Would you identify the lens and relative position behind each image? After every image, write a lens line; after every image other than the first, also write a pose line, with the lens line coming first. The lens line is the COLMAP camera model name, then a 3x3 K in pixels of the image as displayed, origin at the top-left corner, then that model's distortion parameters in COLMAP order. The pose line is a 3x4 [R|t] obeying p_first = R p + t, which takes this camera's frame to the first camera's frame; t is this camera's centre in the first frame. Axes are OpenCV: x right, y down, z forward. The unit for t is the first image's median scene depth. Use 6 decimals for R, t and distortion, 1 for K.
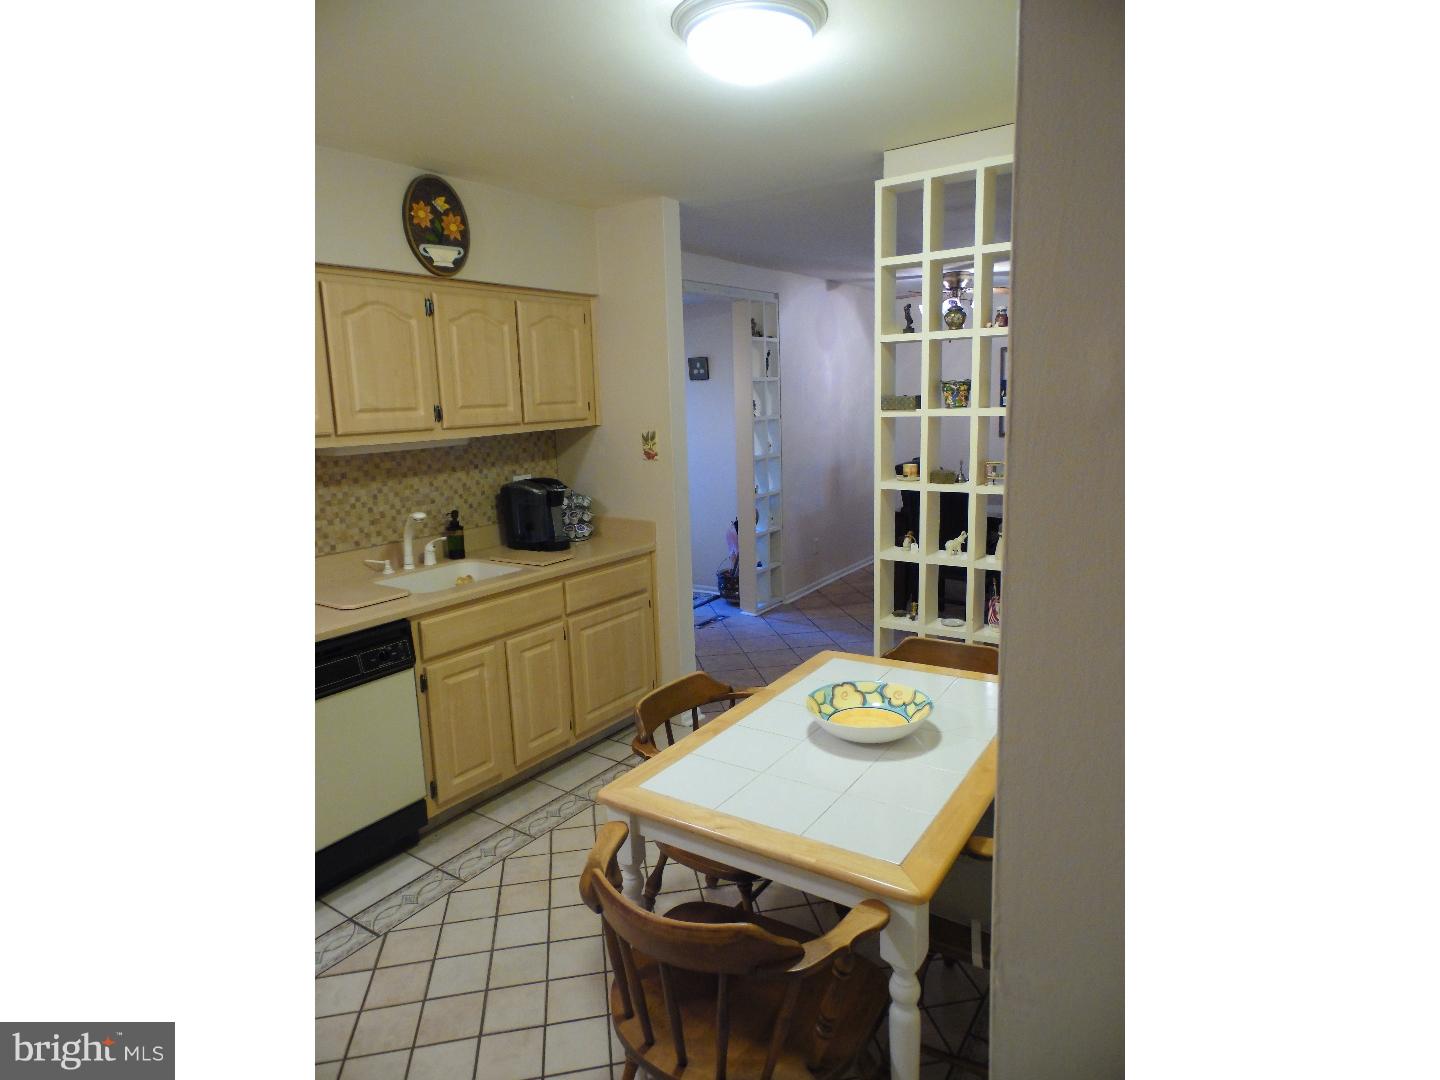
lens RADIAL K [[812.2, 0, 712.1], [0, 812.2, 537.4], [0, 0, 1]] dist [-0.032502, 0.076490]
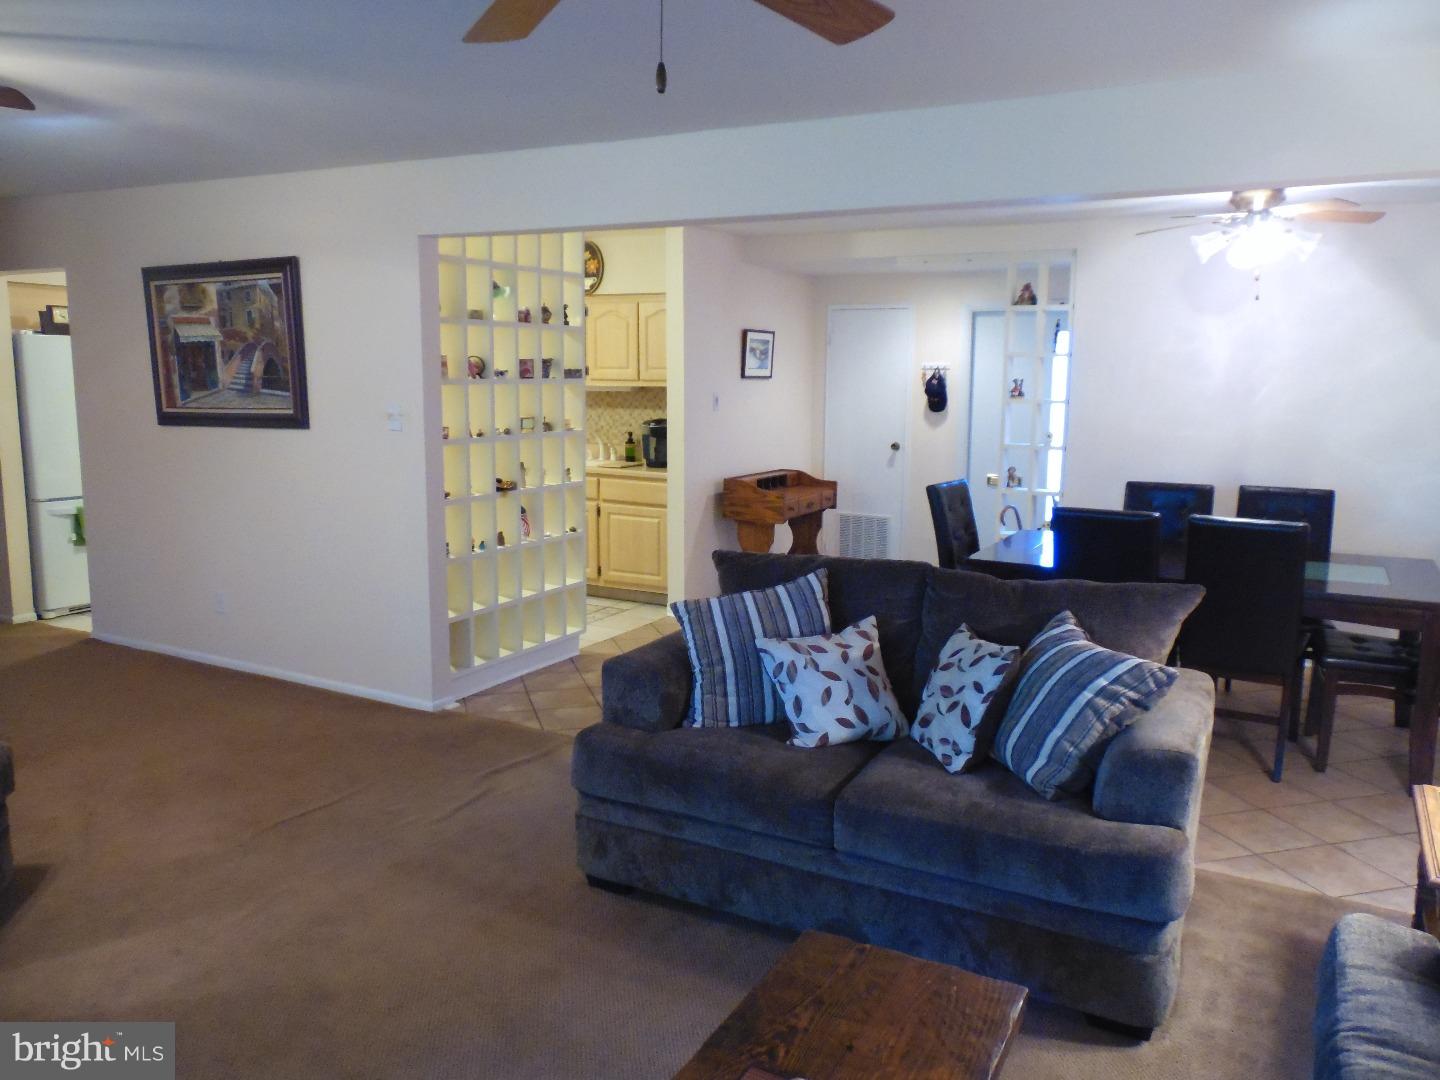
lens RADIAL K [[1082.5, 0, 727.1], [0, 1082.5, 533.3], [0, 0, 1]] dist [-0.034444, 0.075242]
pose [[0.112872, 0.180791, -0.977023, 2.085891], [-0.189002, 0.969260, 0.157520, -0.240087], [0.975468, 0.166880, 0.143572, 1.021712]]
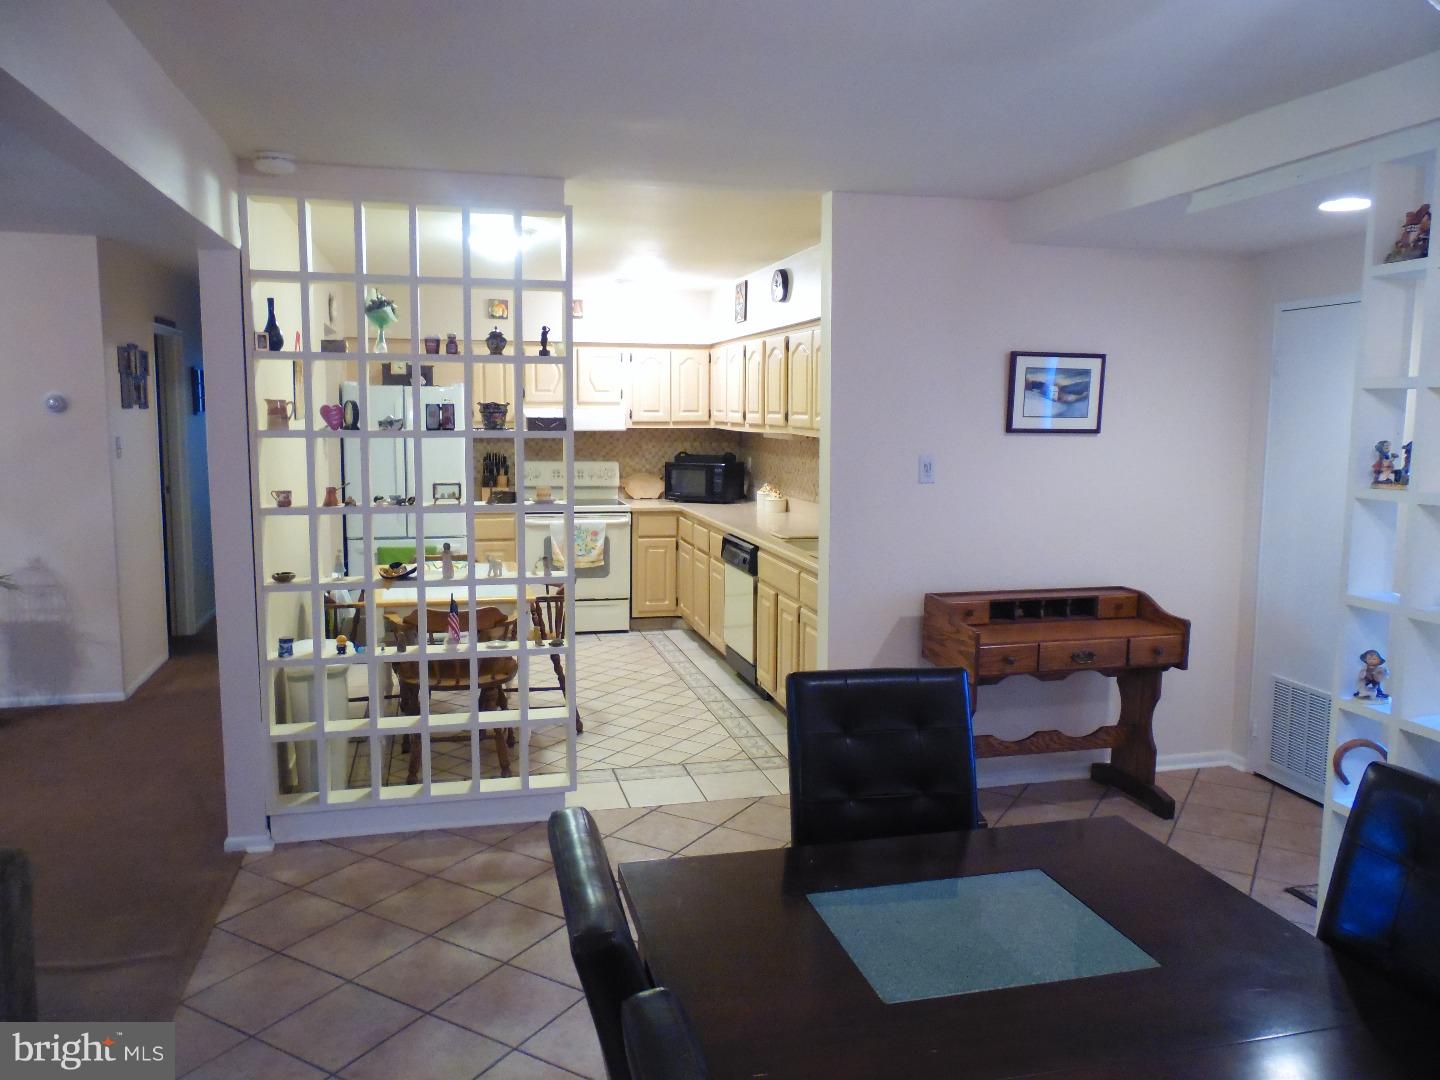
lens RADIAL K [[1082.5, 0, 727.1], [0, 1082.5, 533.3], [0, 0, 1]] dist [-0.034444, 0.075242]
pose [[-0.653007, 0.113863, -0.748744, 1.071906], [-0.120289, 0.960491, 0.250972, -0.386374], [0.747738, 0.253952, -0.613511, 1.956580]]
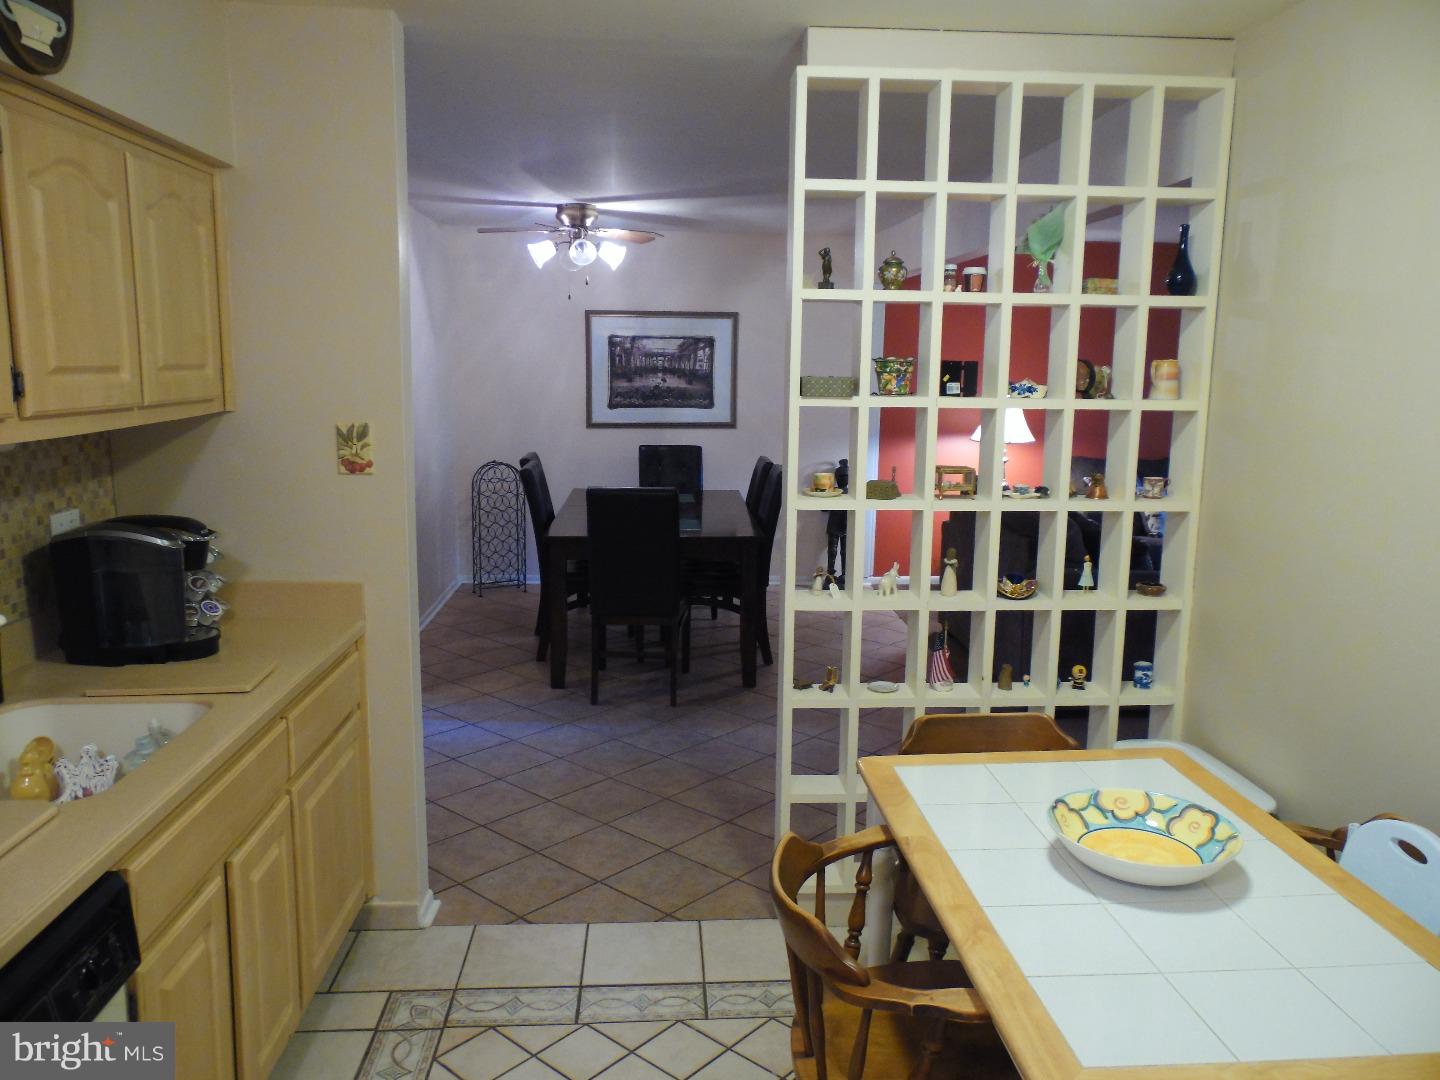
lens RADIAL K [[1082.5, 0, 727.1], [0, 1082.5, 533.3], [0, 0, 1]] dist [-0.034444, 0.075242]
pose [[0.782297, -0.058970, 0.620108, -0.407105], [0.072314, 0.997375, 0.003619, -0.046527], [-0.618694, 0.042012, 0.784508, 0.306588]]
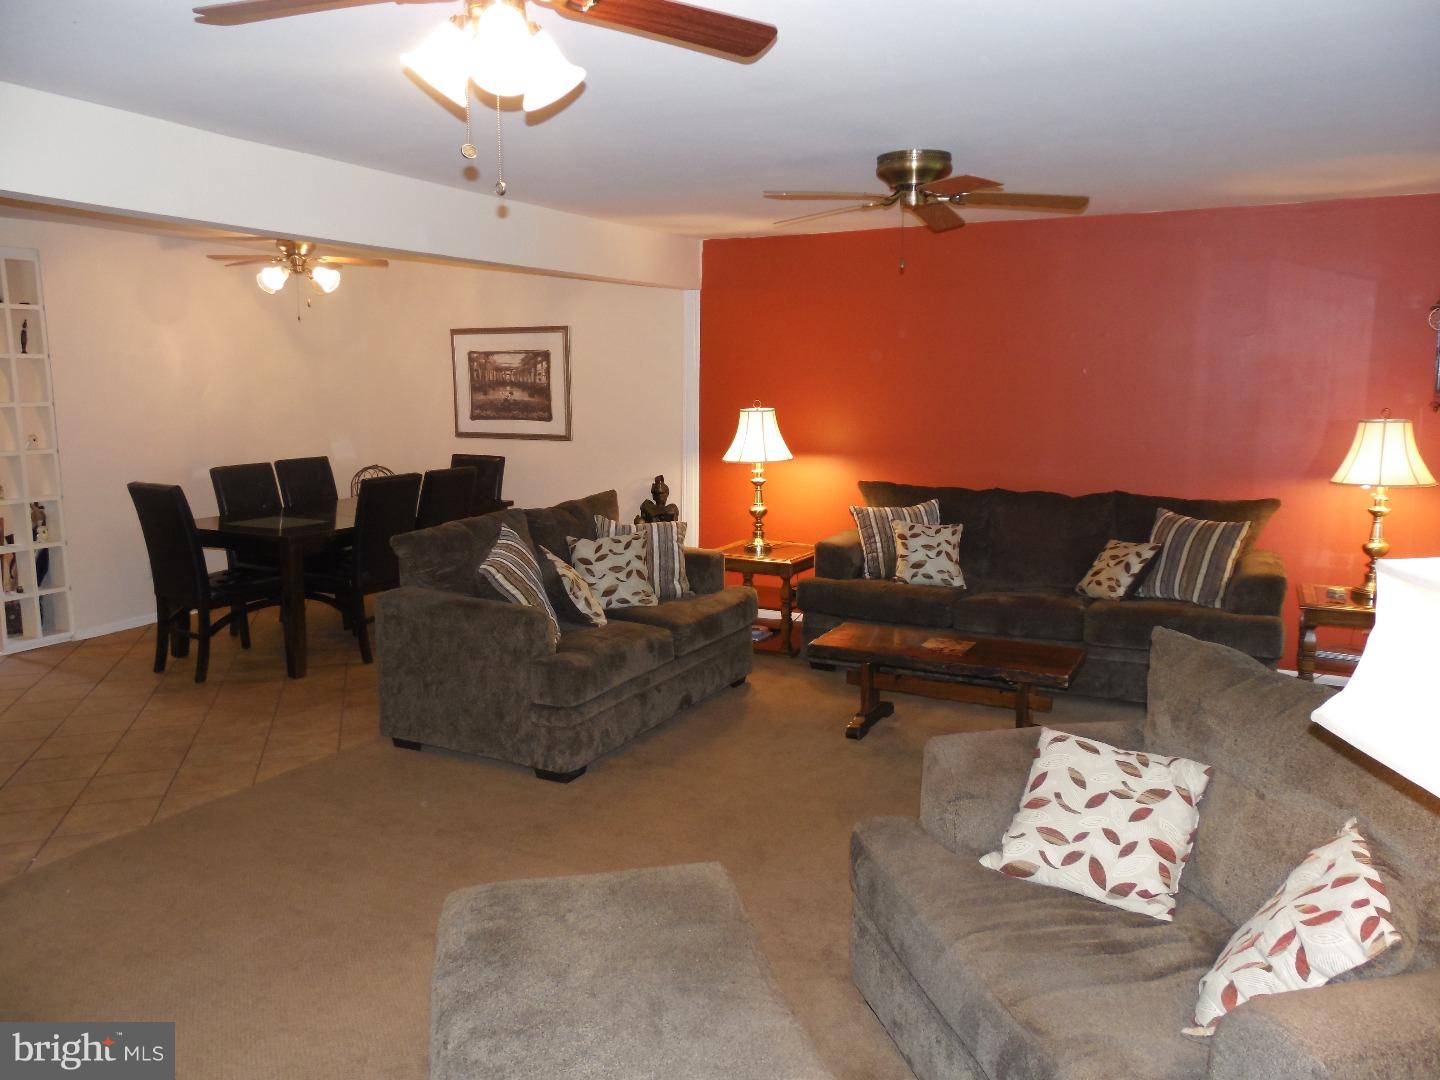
lens RADIAL K [[1082.5, 0, 727.1], [0, 1082.5, 533.3], [0, 0, 1]] dist [-0.034444, 0.075242]
pose [[0.990406, 0.013281, 0.137550, 1.120802], [-0.008797, 0.999411, -0.033156, 0.013460], [-0.137909, 0.031628, 0.989940, -0.256253]]
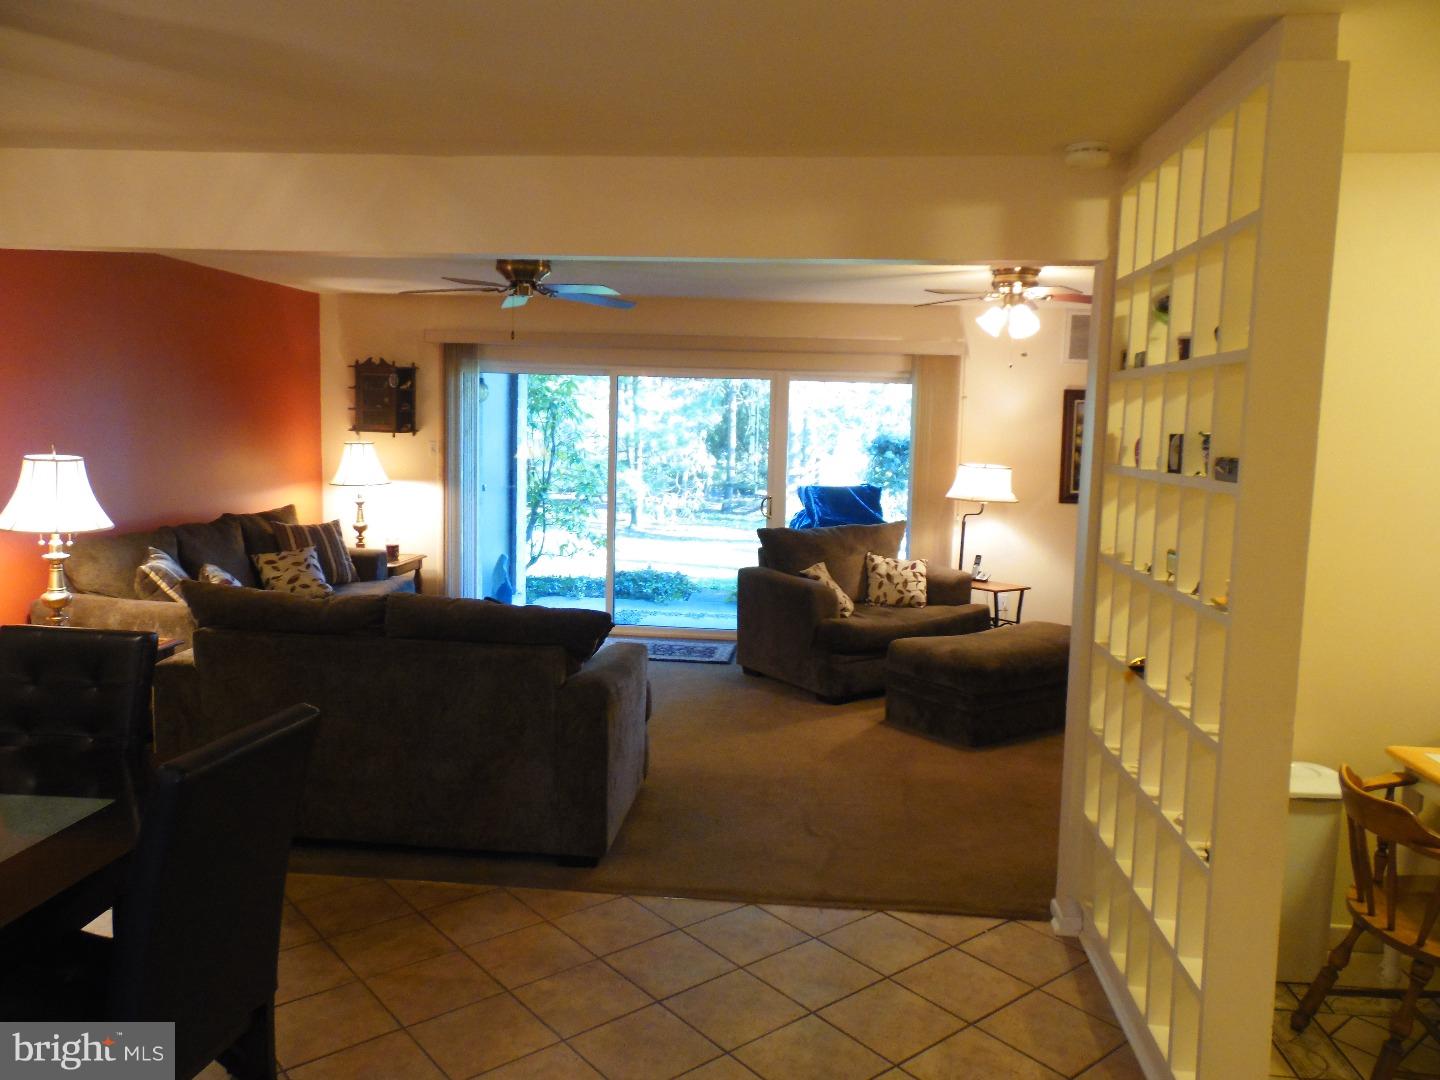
lens RADIAL K [[1082.5, 0, 727.1], [0, 1082.5, 533.3], [0, 0, 1]] dist [-0.034444, 0.075242]
pose [[-0.487102, -0.074426, 0.870168, -0.225351], [0.140660, 0.976669, 0.162273, -0.289471], [-0.861944, 0.201441, -0.465268, 1.620422]]
